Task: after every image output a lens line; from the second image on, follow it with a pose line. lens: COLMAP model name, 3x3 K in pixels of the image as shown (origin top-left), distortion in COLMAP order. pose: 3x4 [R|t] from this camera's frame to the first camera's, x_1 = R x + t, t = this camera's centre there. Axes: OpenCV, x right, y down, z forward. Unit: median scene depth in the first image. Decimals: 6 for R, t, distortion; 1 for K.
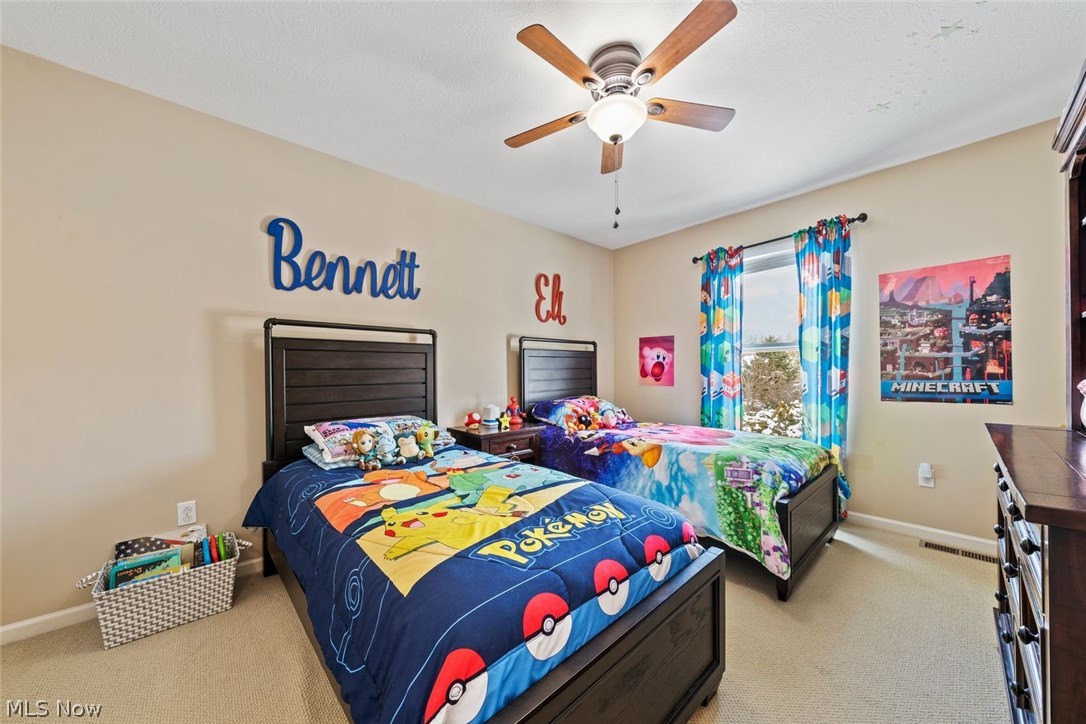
lens RADIAL K [[379.0, 0, 543.2], [0, 379.0, 370.2], [0, 0, 1]] dist [0.000135, -0.000003]
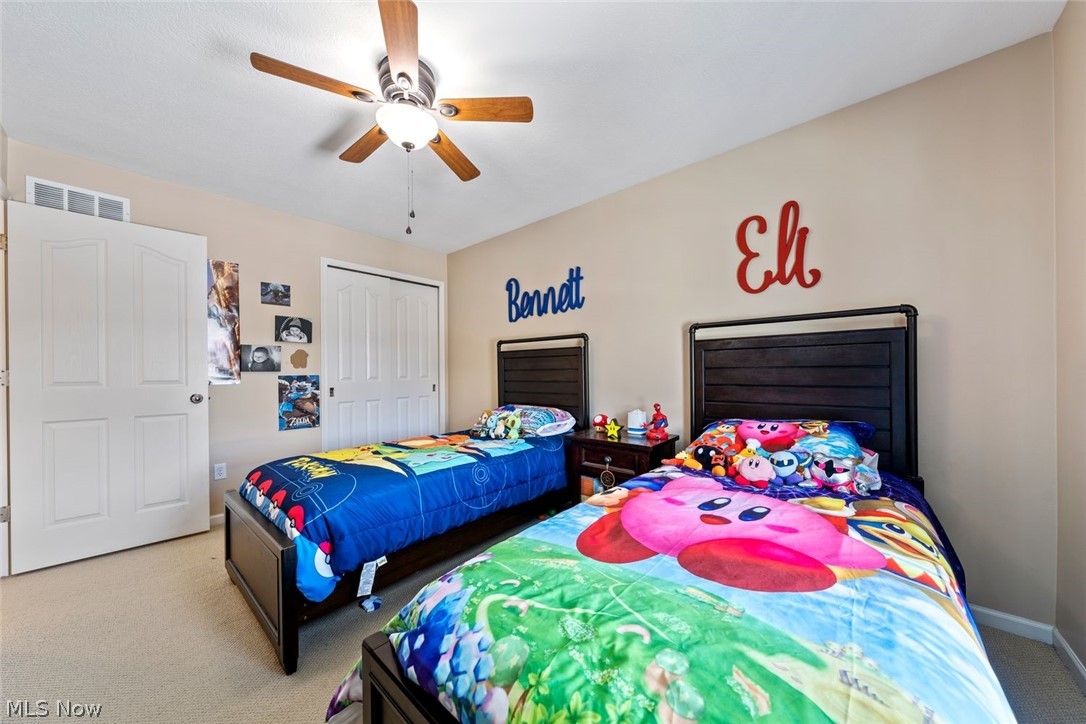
lens RADIAL K [[374.6, 0, 542.4], [0, 374.6, 368.3], [0, 0, 1]] dist [0.001885, 0.000054]
pose [[0.107530, -0.001751, -0.994200, 0.768884], [0.008719, 0.999962, -0.000818, -0.006943], [0.994164, -0.008581, 0.107541, 0.778097]]
